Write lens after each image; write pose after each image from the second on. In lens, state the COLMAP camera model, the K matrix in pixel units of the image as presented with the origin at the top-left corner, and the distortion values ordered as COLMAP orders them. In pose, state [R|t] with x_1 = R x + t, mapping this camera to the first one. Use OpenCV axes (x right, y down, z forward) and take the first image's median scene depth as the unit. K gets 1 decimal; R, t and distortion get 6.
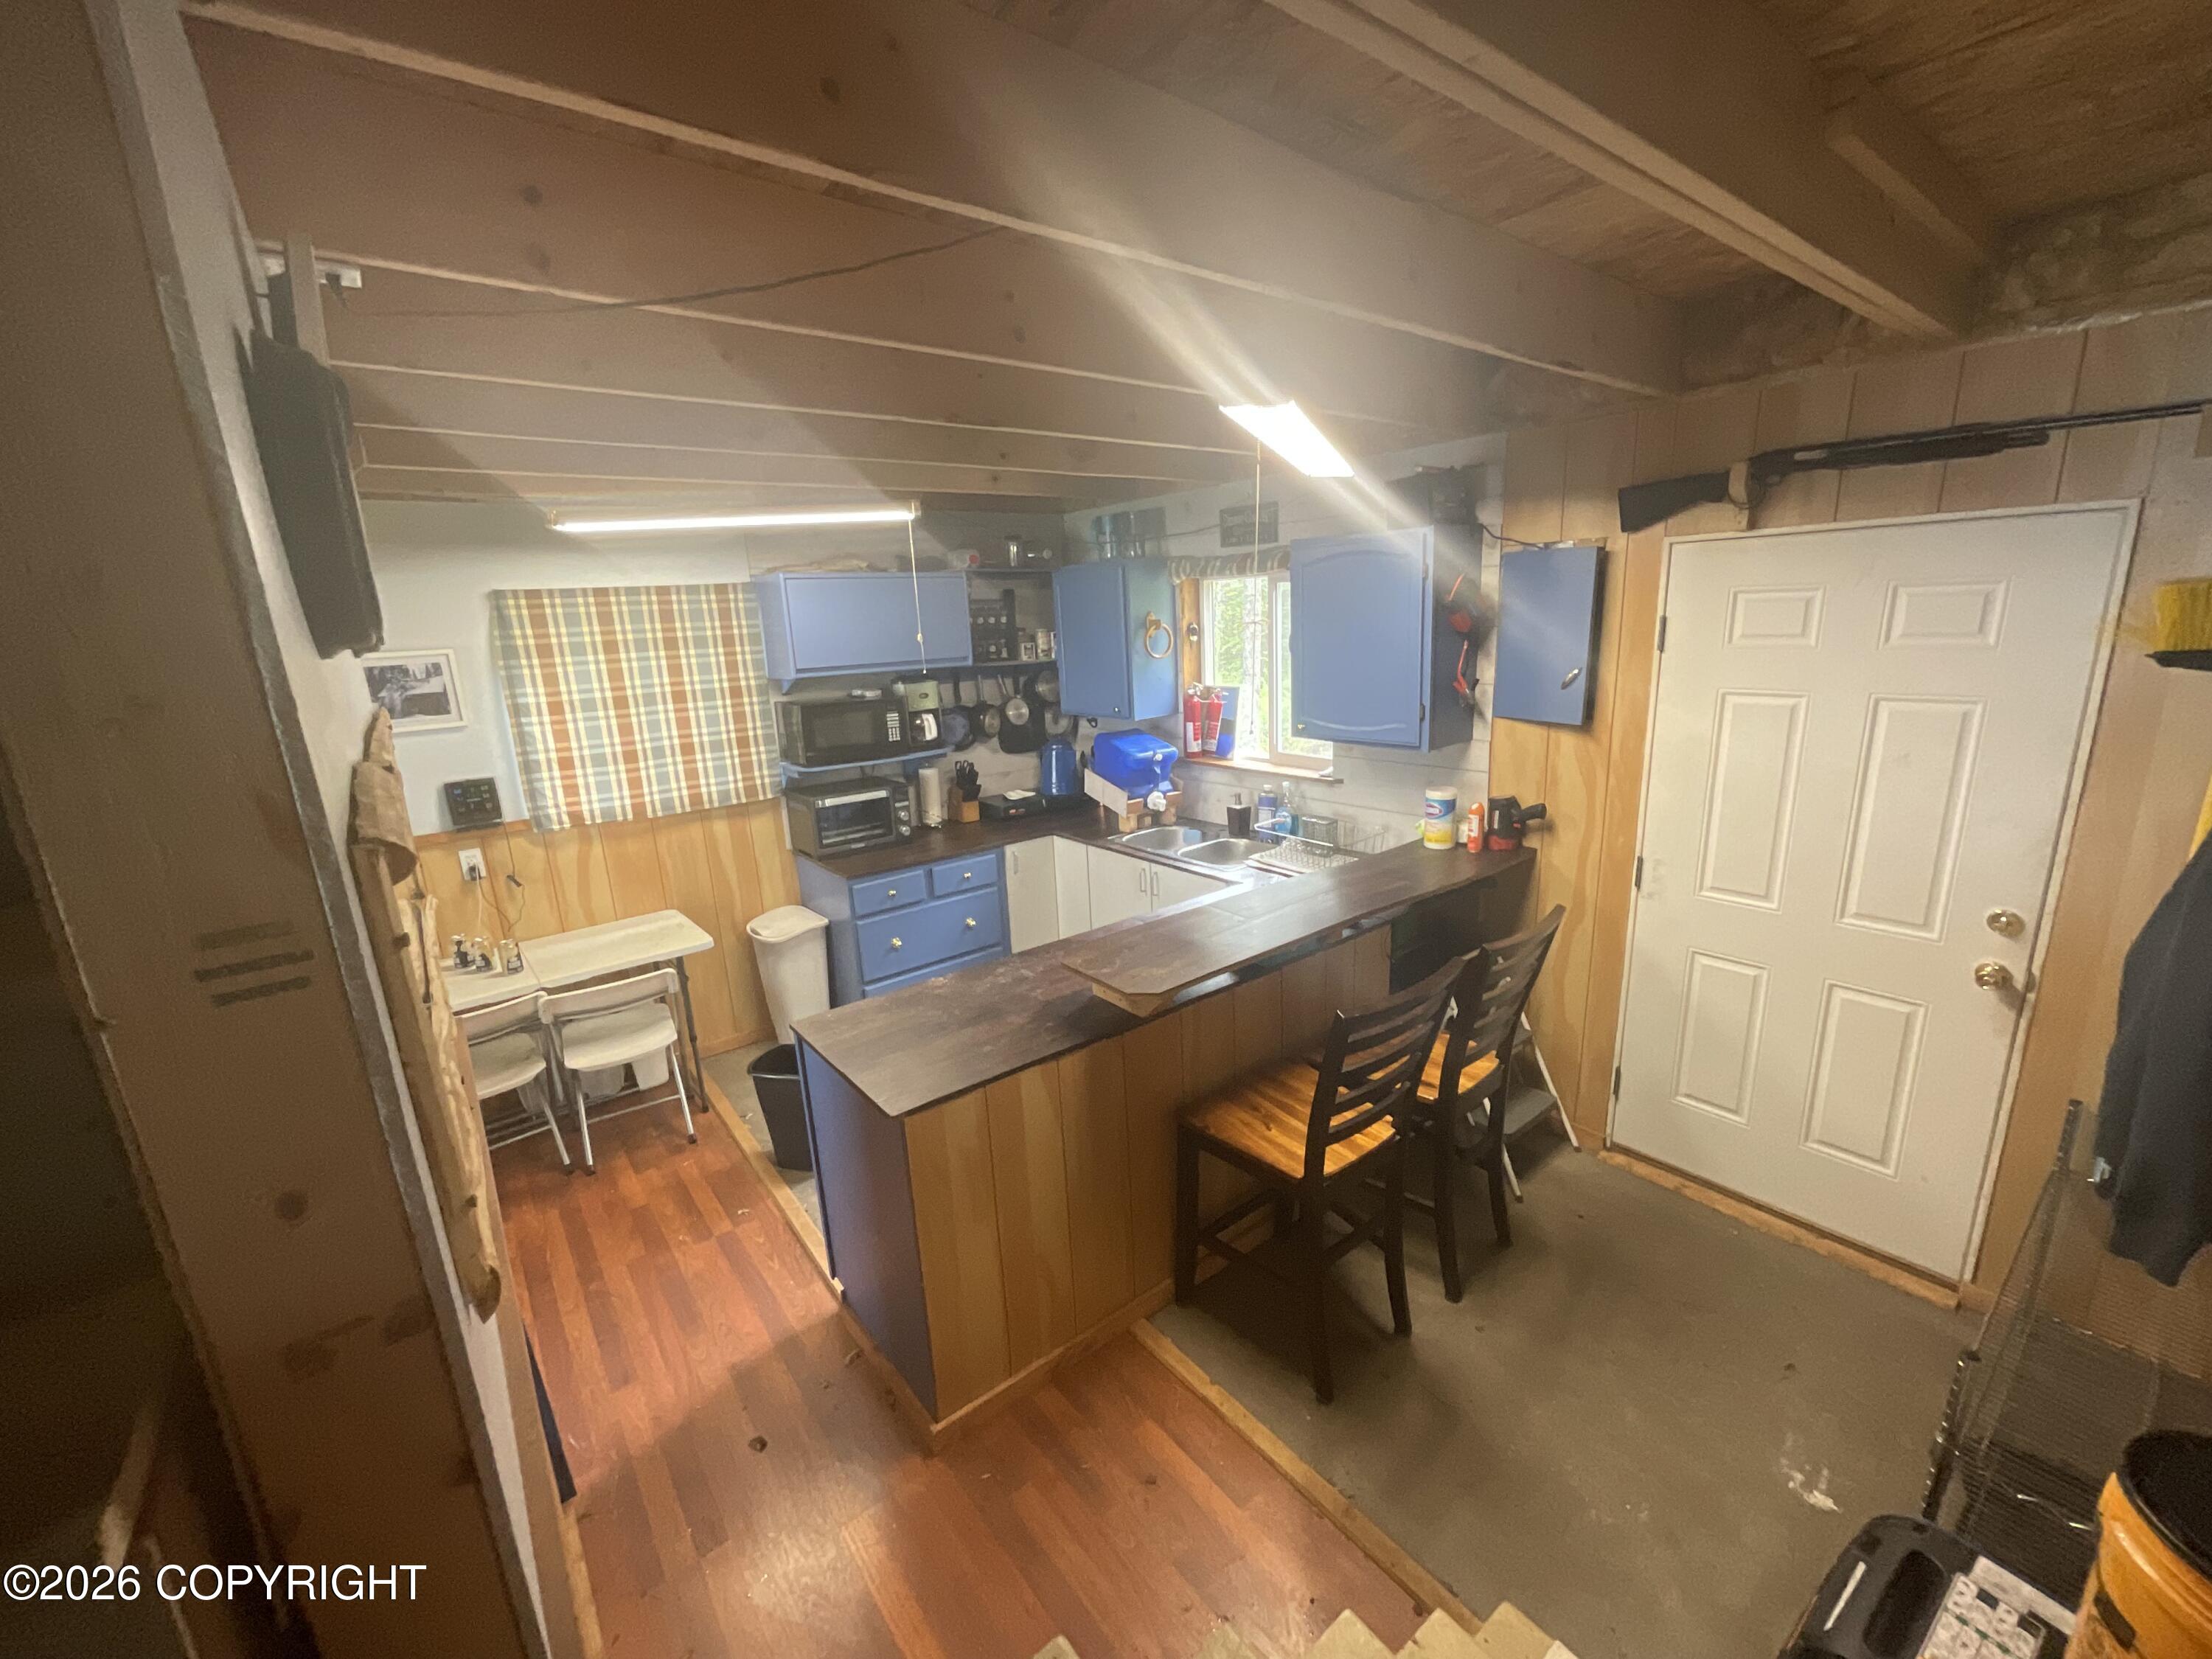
lens RADIAL K [[895.7, 0, 1093.4], [0, 895.7, 829.4], [0, 0, 1]] dist [0.000656, 0.001549]
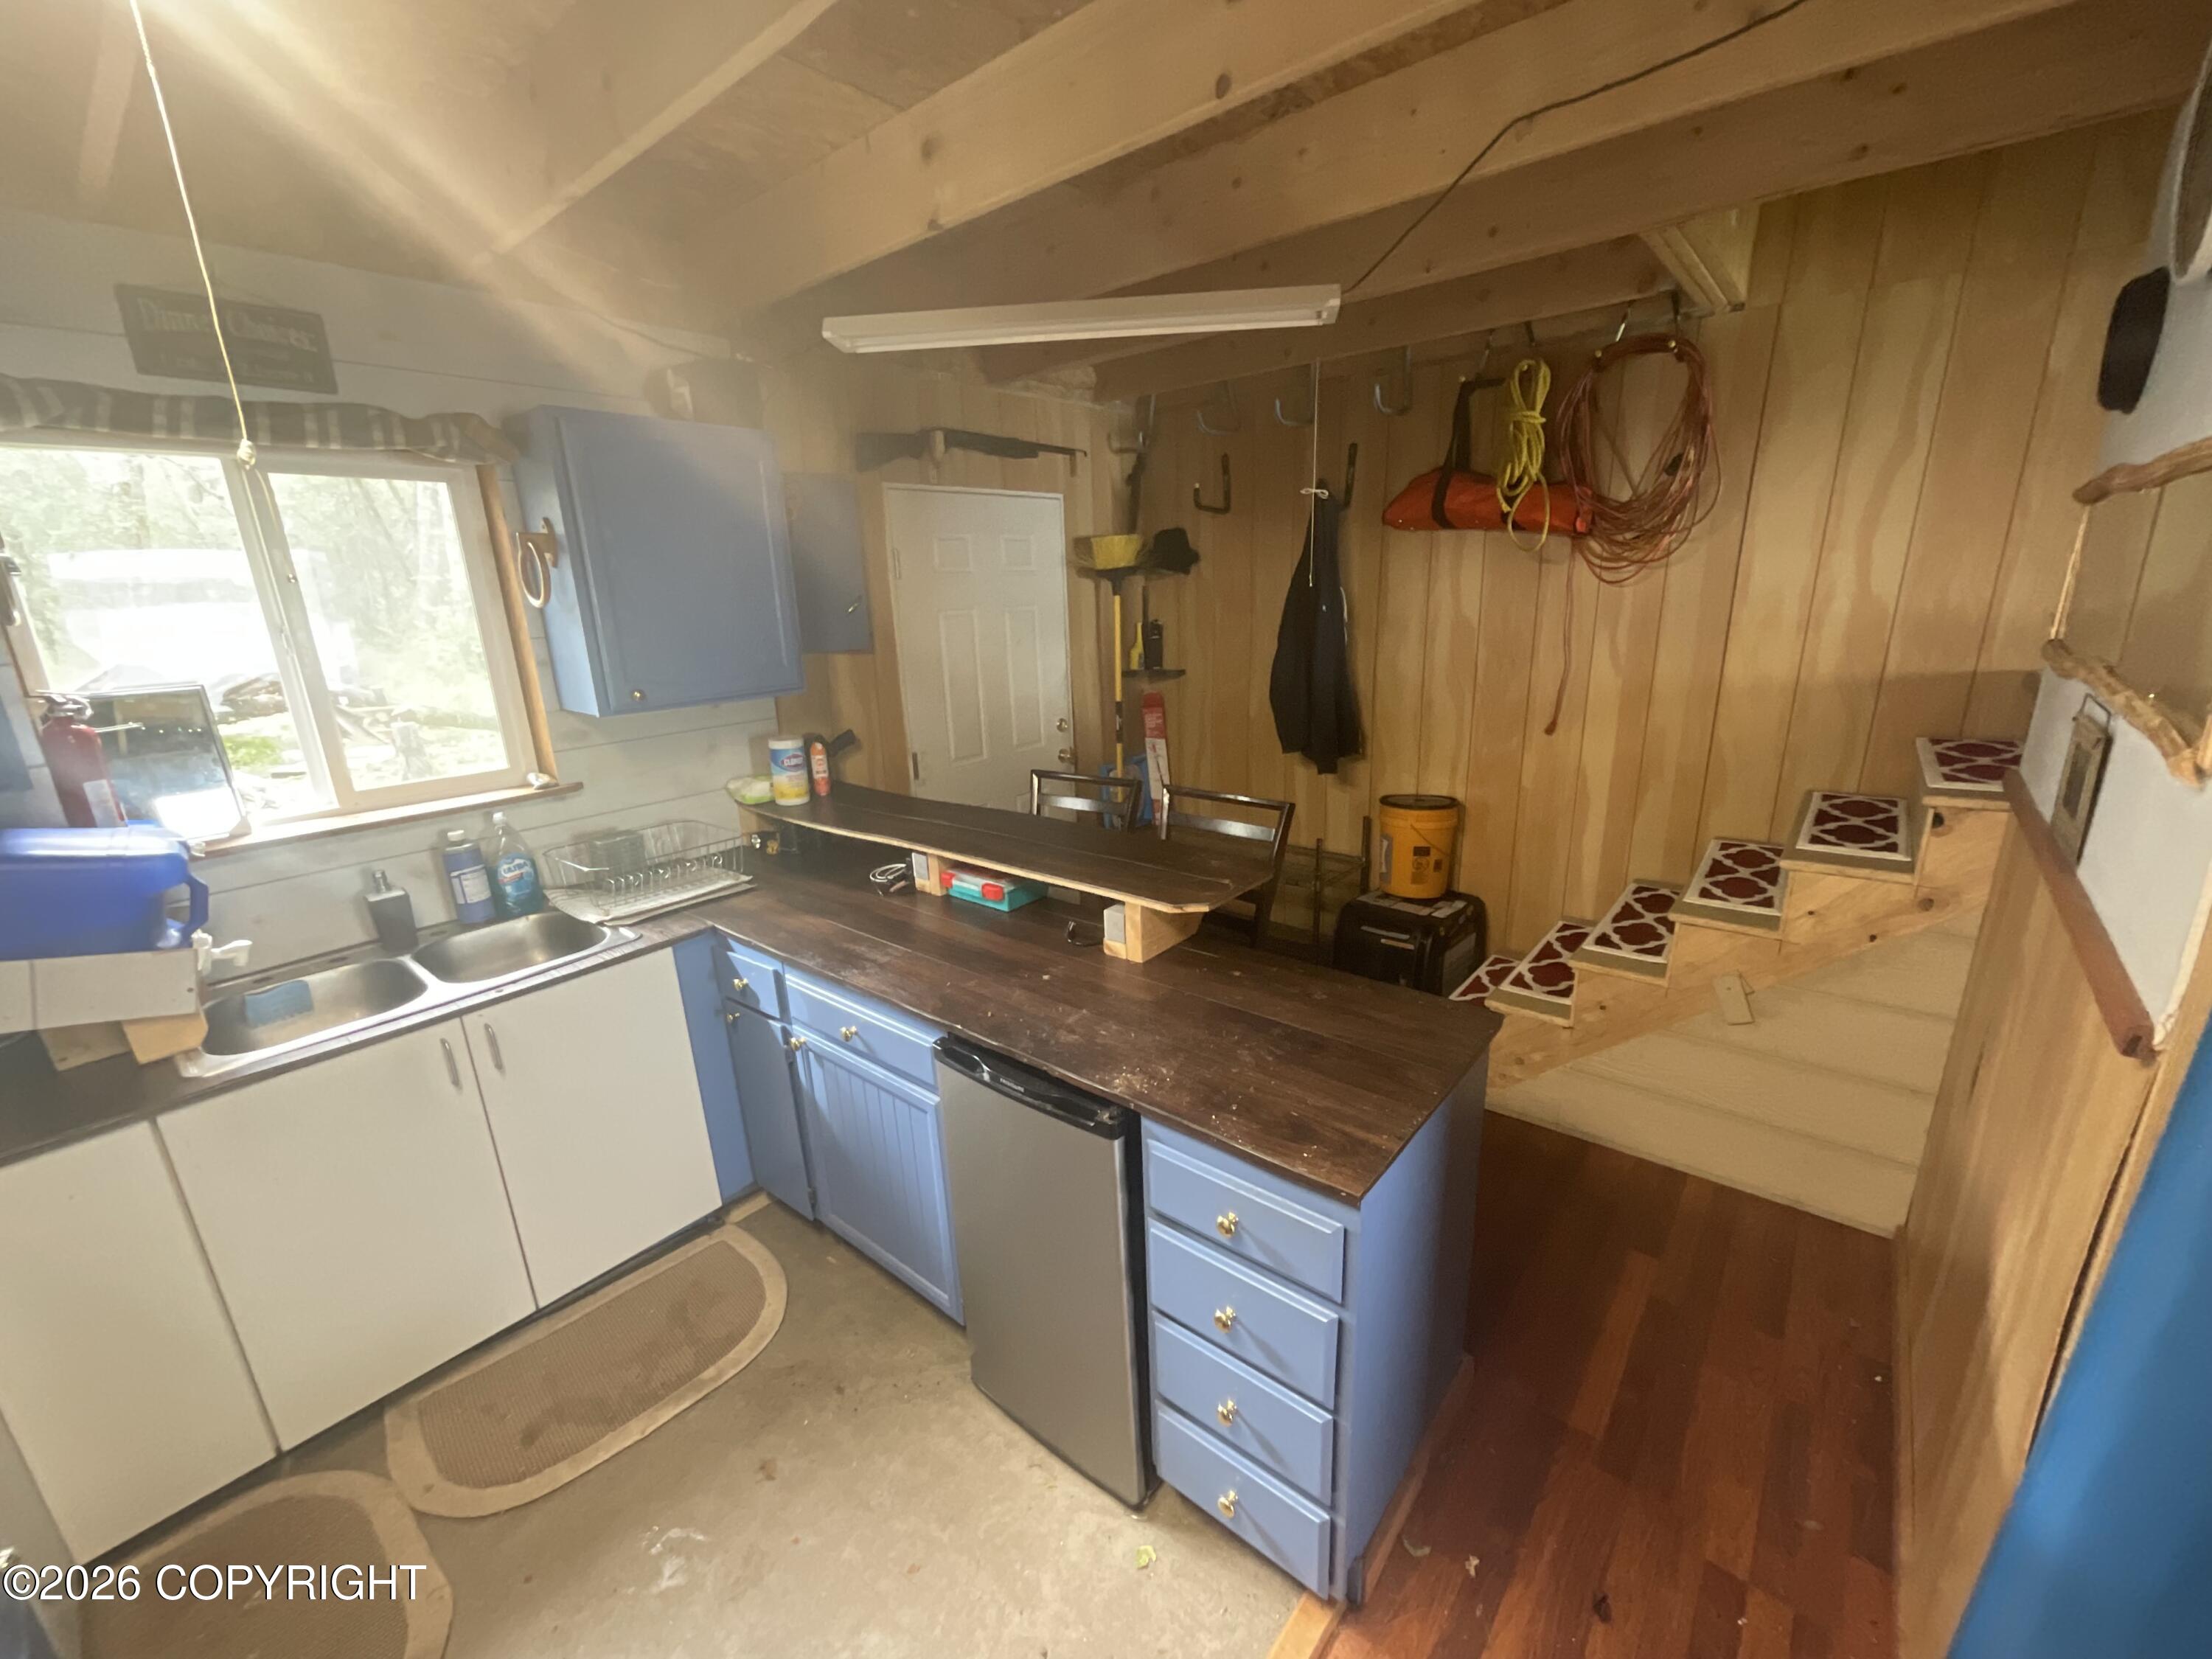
lens RADIAL K [[895.7, 0, 1106.3], [0, 895.7, 832.6], [0, 0, 1]] dist [0.000656, 0.001549]
pose [[-0.207855, -0.216361, 0.953931, -0.495323], [0.276068, 0.922608, 0.269410, -0.098771], [-0.938394, 0.319348, -0.132039, 0.755619]]
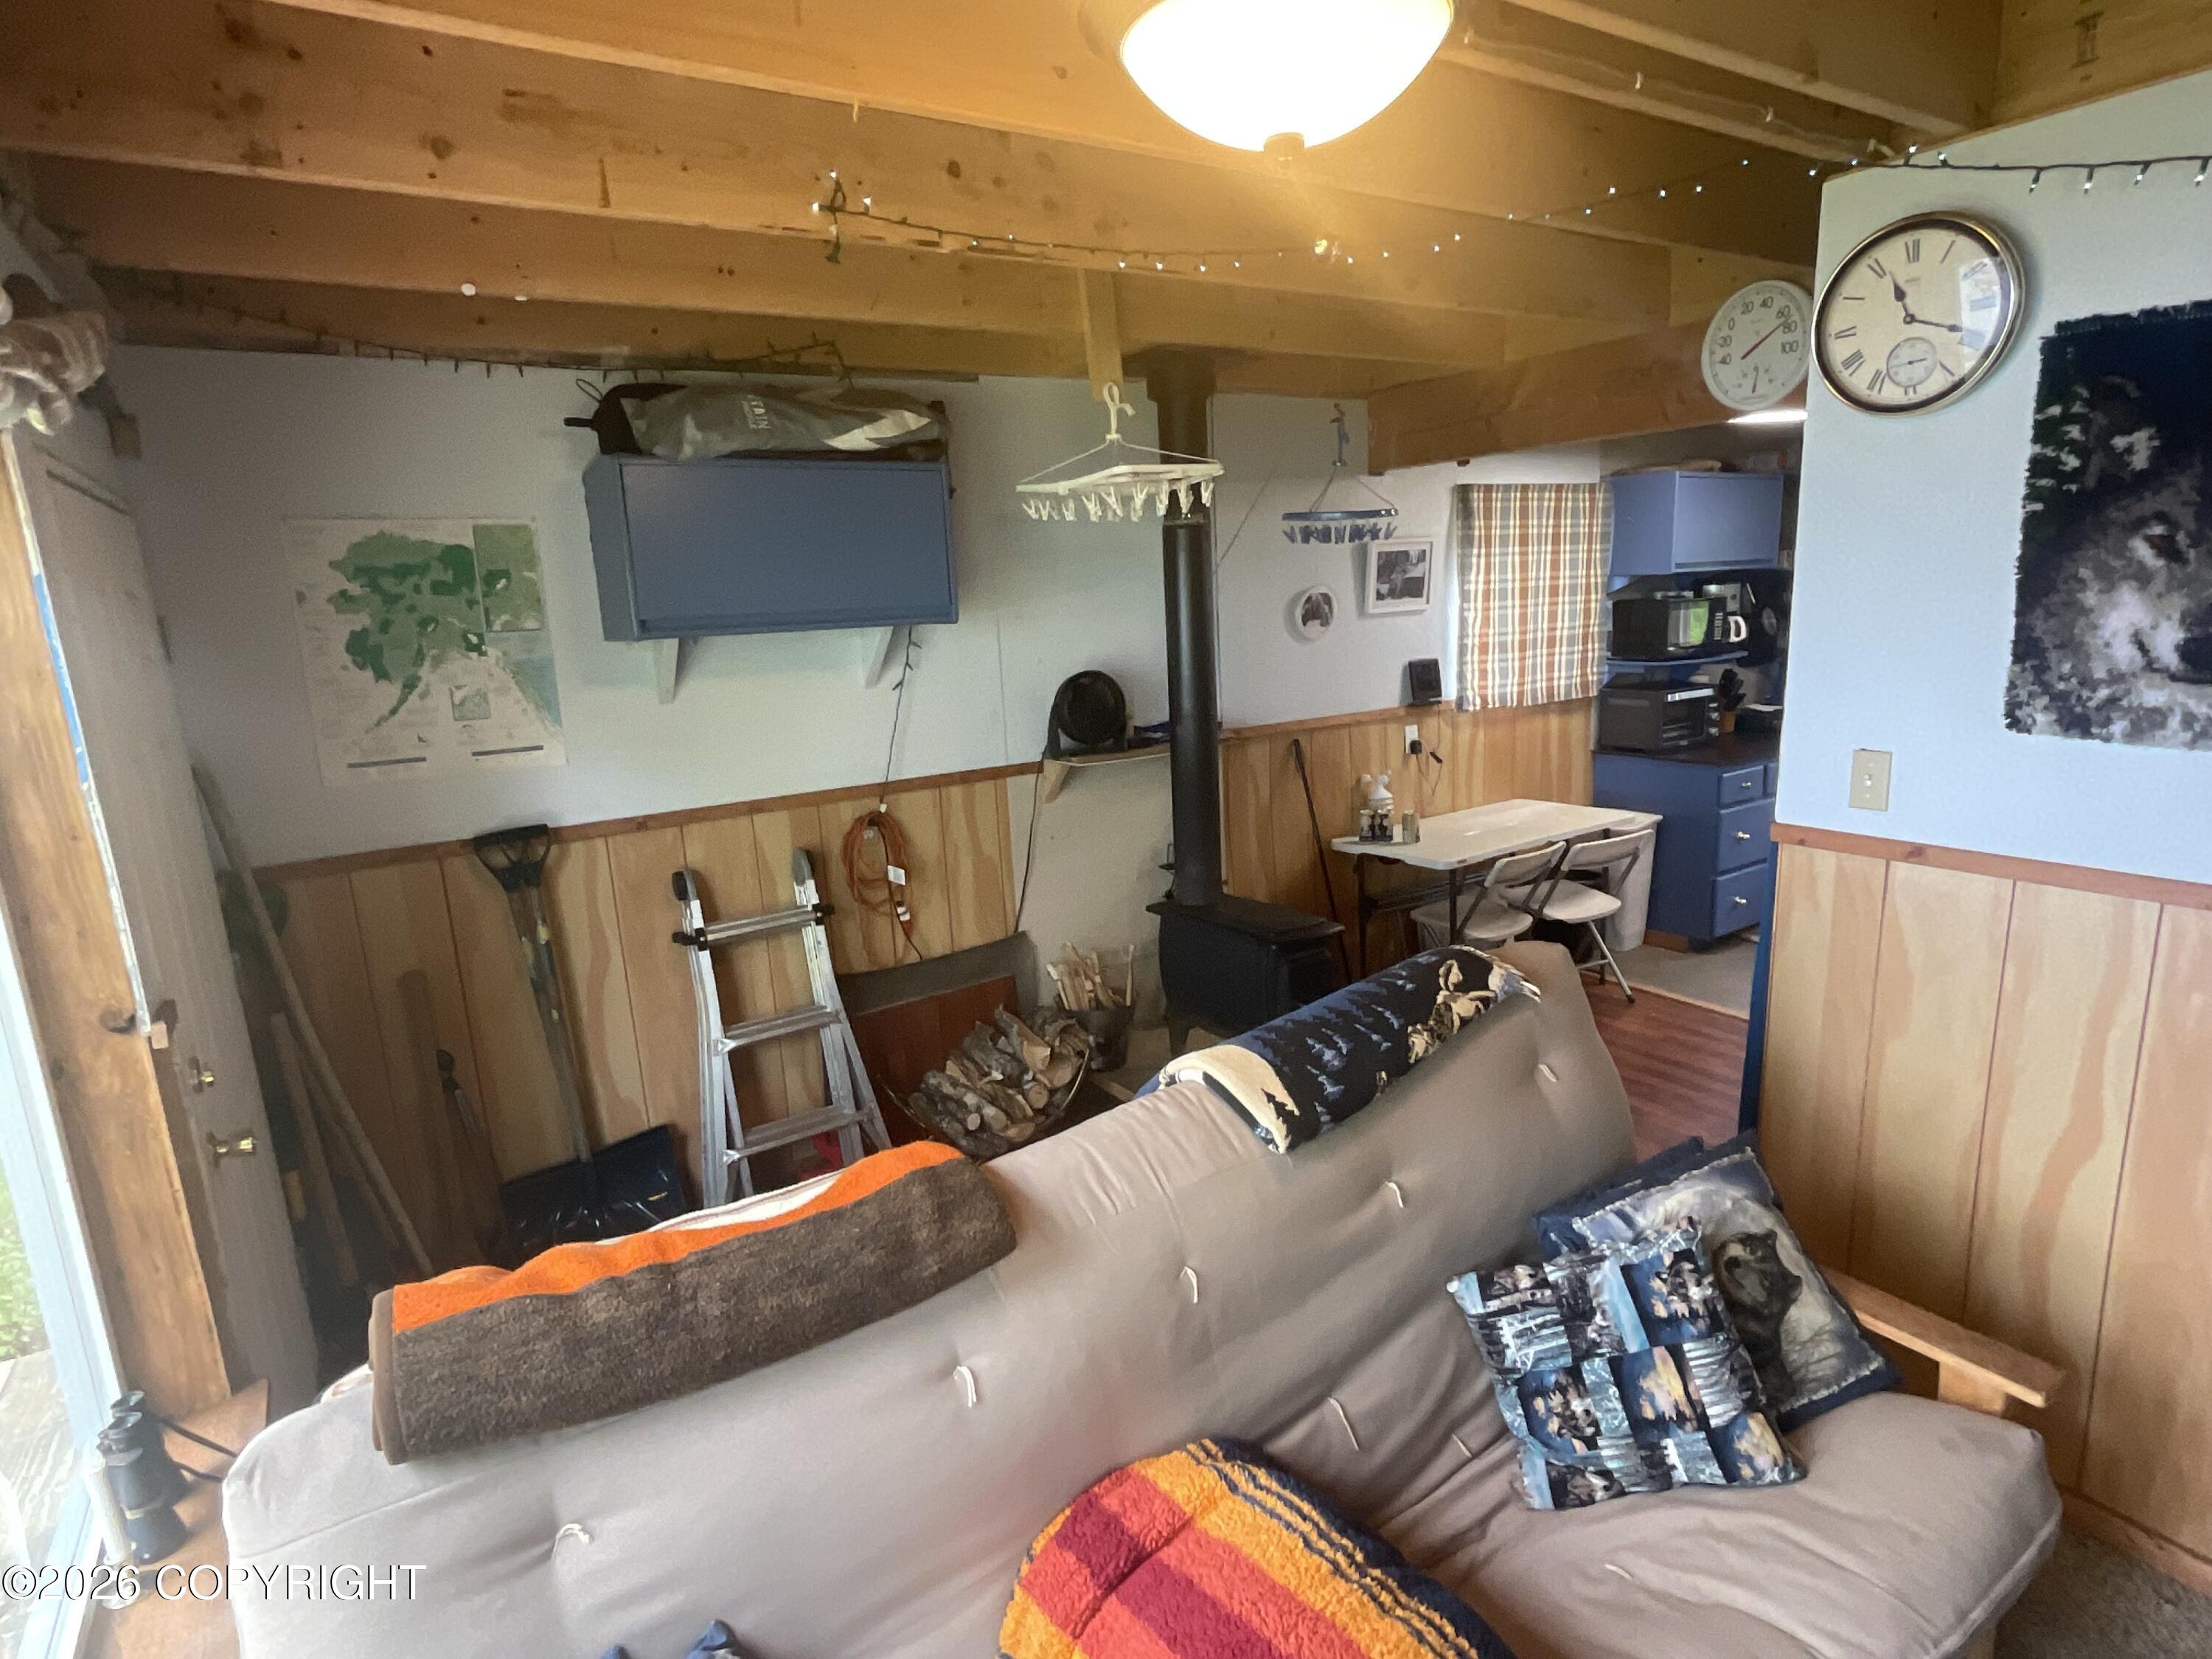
lens RADIAL K [[1175.5, 0, 1127.7], [0, 1175.5, 830.5], [0, 0, 1]] dist [0.000054, 0.001248]
pose [[0.996994, 0.018713, -0.075190, -0.904531], [-0.020361, 0.999568, -0.021209, 0.181012], [0.074761, 0.022677, 0.996944, -0.418447]]
